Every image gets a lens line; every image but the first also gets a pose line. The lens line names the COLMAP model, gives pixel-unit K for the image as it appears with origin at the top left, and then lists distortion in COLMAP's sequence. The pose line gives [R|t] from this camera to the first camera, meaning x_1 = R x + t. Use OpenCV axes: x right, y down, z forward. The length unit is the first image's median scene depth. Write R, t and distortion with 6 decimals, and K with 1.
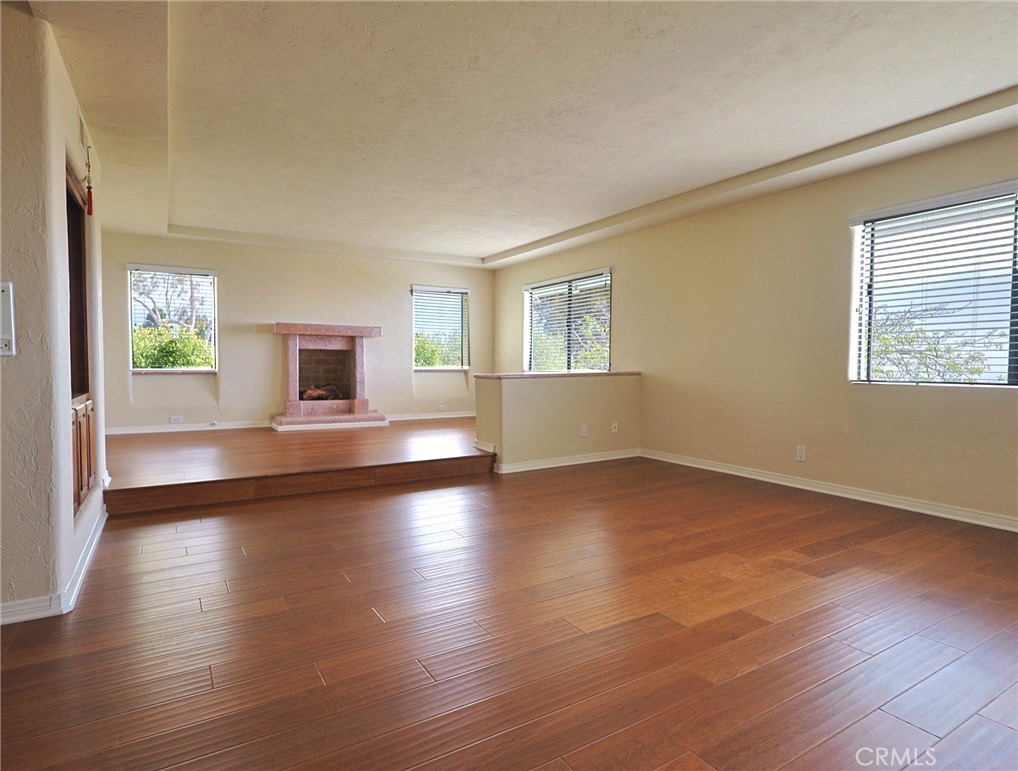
lens RADIAL K [[567.7, 0, 509.0], [0, 567.7, 385.5], [0, 0, 1]] dist [-0.000251, 0.001091]
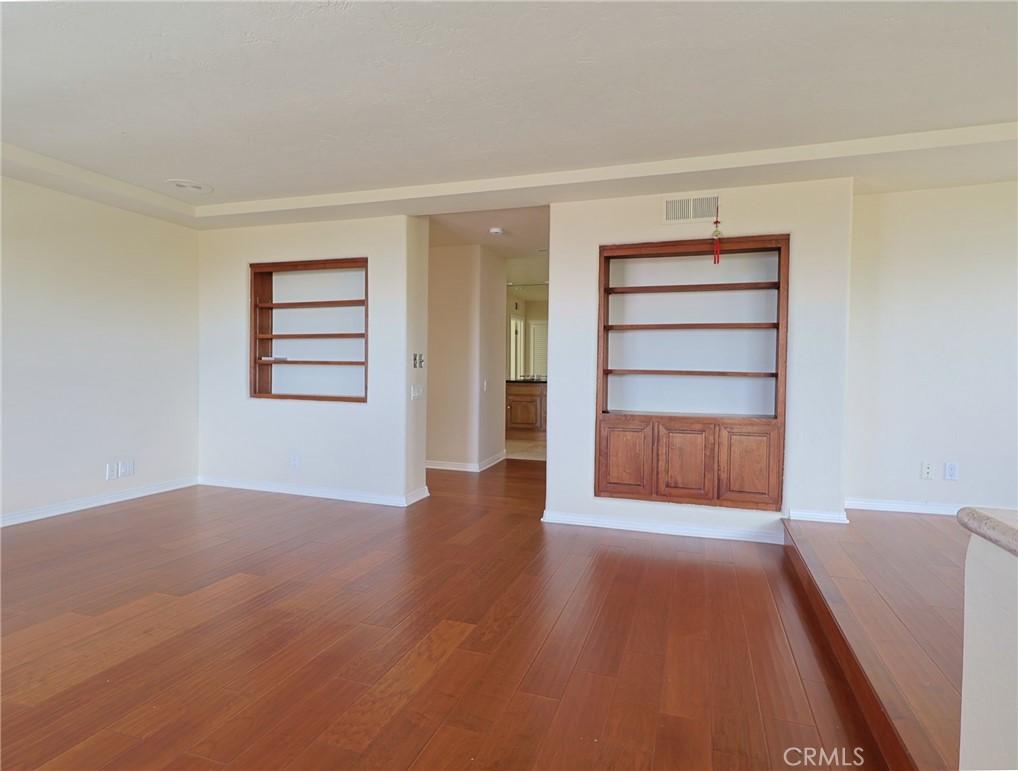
lens RADIAL K [[567.7, 0, 509.0], [0, 567.7, 385.5], [0, 0, 1]] dist [-0.000251, 0.001091]
pose [[-0.760380, 0.003990, -0.649466, 0.403148], [-0.041638, 0.997625, 0.054877, -0.107488], [0.648142, 0.068769, -0.758408, 1.832300]]
